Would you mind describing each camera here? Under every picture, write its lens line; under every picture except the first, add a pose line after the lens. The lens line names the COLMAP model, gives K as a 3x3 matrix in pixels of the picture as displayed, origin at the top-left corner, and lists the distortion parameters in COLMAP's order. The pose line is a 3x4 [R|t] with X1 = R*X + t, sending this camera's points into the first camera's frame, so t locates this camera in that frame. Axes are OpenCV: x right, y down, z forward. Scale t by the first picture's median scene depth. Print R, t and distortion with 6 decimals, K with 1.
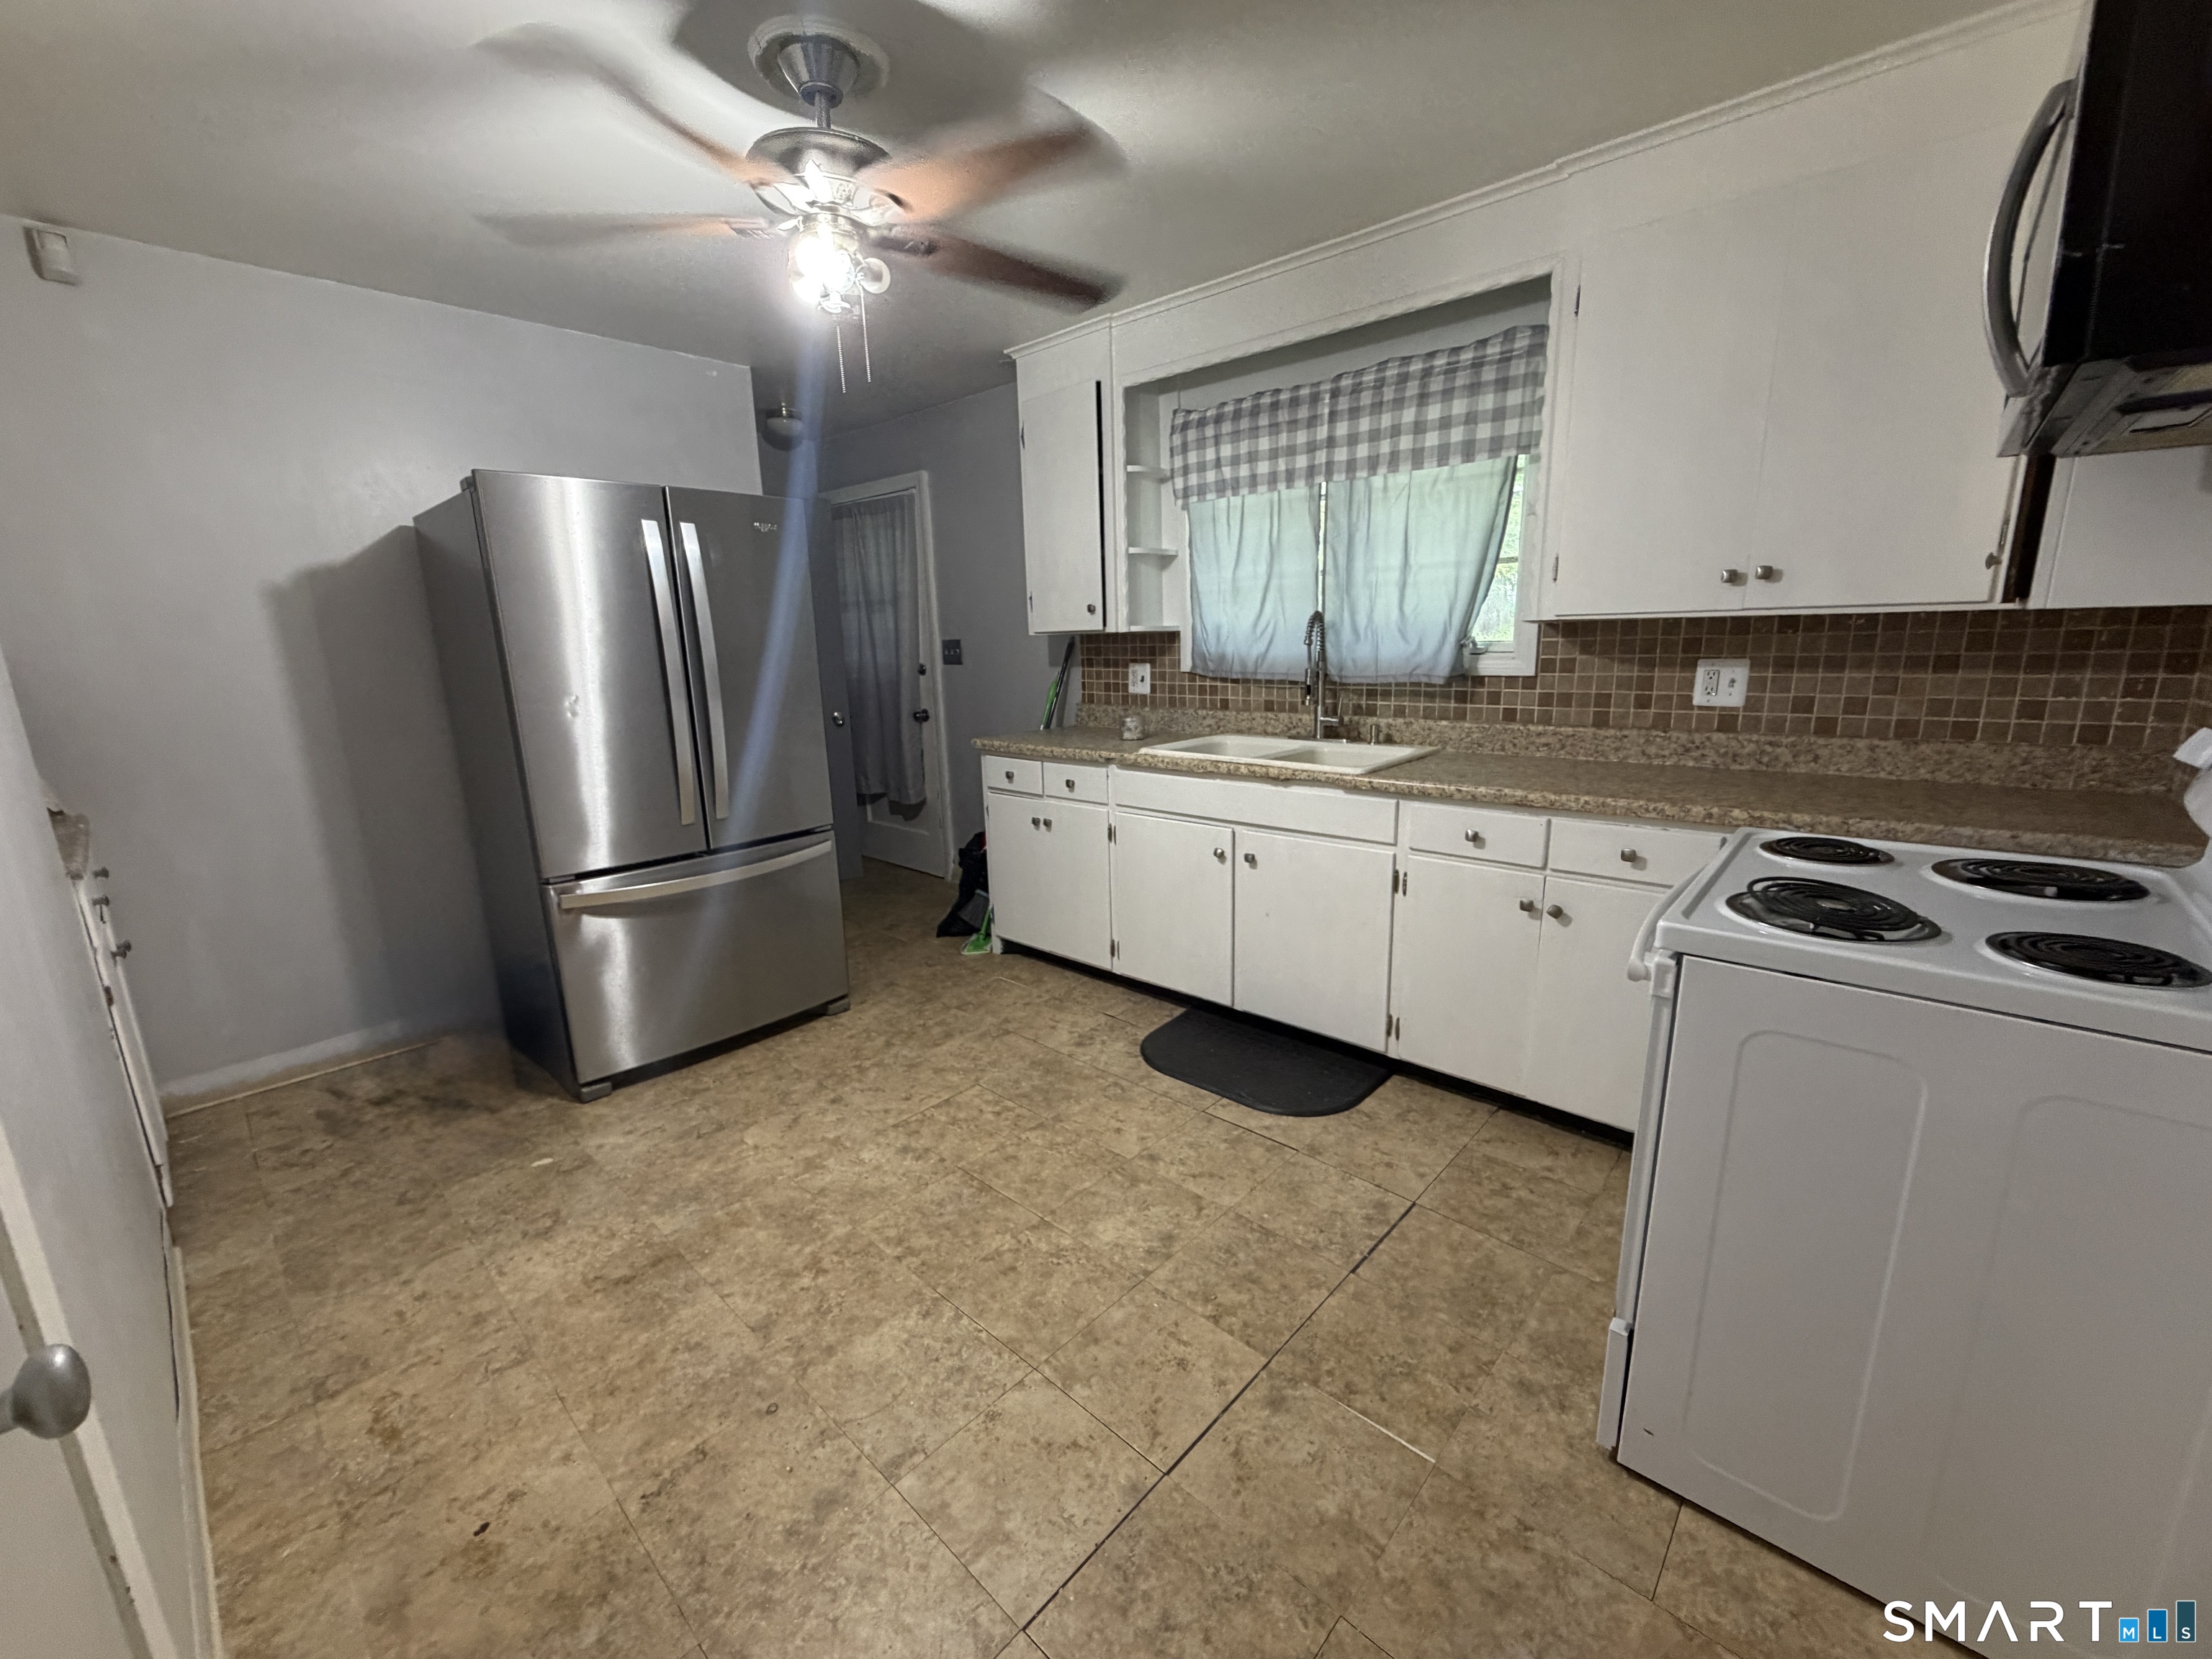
lens RADIAL K [[881.1, 0, 1093.8], [0, 881.1, 819.2], [0, 0, 1]] dist [-0.000737, -0.000170]
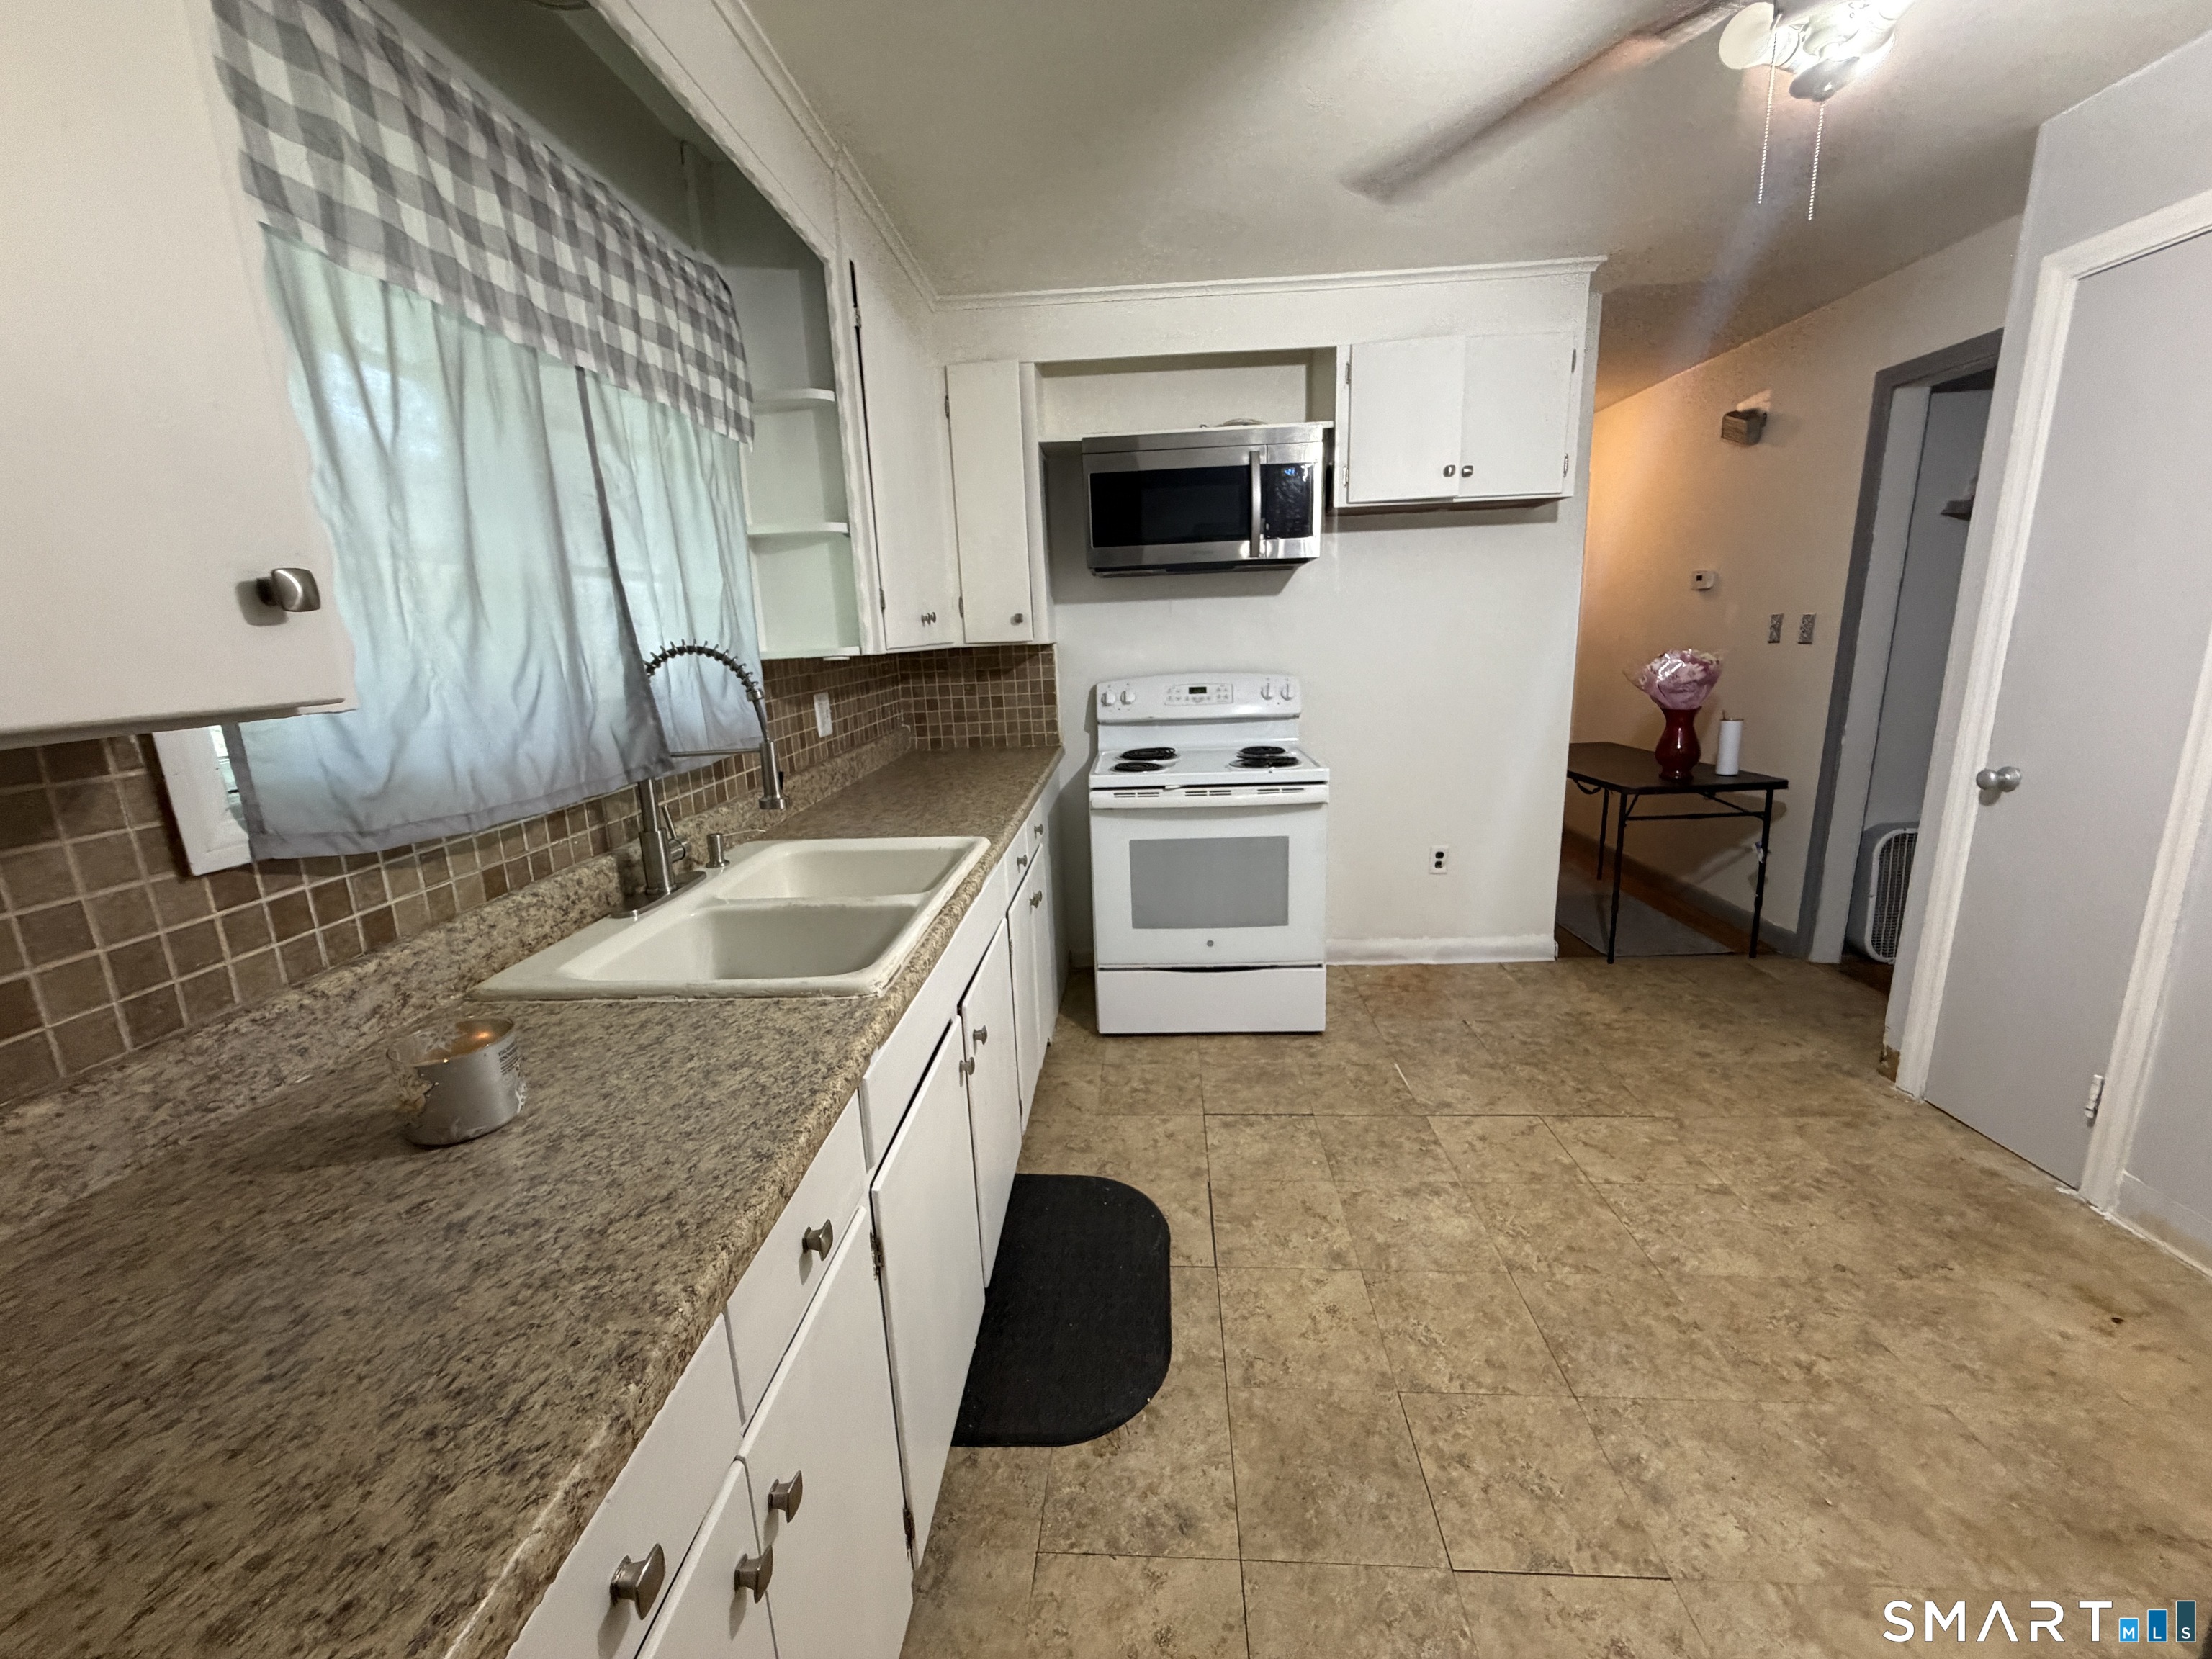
lens RADIAL K [[881.1, 0, 1094.0], [0, 881.1, 849.3], [0, 0, 1]] dist [-0.000737, -0.000170]
pose [[-0.632234, -0.135329, 0.762867, -0.361941], [0.218191, 0.913677, 0.342910, -0.303760], [-0.743420, 0.383250, -0.548130, 1.412993]]
